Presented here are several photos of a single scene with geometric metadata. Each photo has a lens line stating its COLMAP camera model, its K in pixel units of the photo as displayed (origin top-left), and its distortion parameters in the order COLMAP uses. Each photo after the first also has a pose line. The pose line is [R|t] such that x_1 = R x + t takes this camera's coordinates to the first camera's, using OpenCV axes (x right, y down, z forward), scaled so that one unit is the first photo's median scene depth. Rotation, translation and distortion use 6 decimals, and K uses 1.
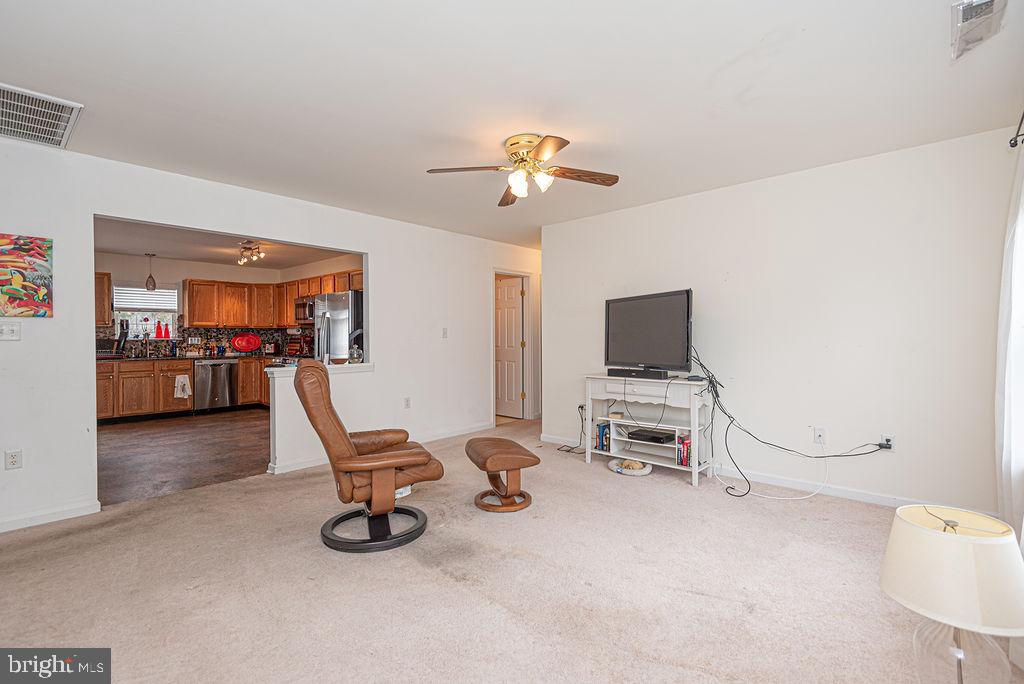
lens RADIAL K [[469.8, 0, 512.4], [0, 469.8, 336.8], [0, 0, 1]] dist [0.029720, -0.015340]
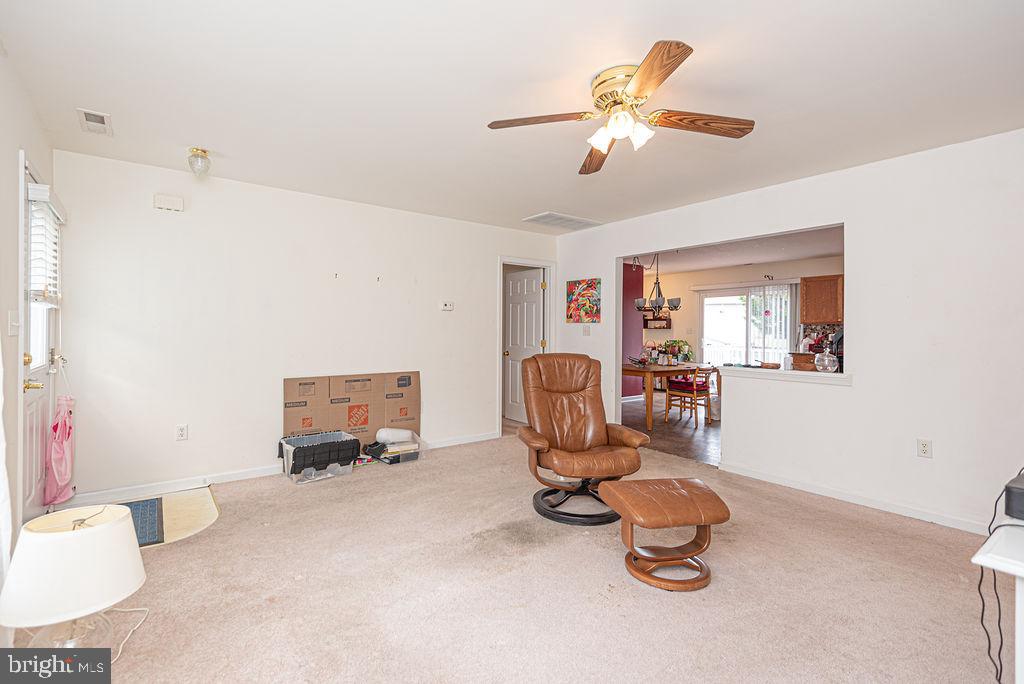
lens RADIAL K [[469.8, 0, 512.4], [0, 469.8, 336.8], [0, 0, 1]] dist [0.029720, -0.015340]
pose [[-0.177033, 0.017636, -0.984047, 0.337072], [-0.003509, 0.999822, 0.018550, -0.007913], [0.984199, 0.006737, -0.176939, 0.414599]]
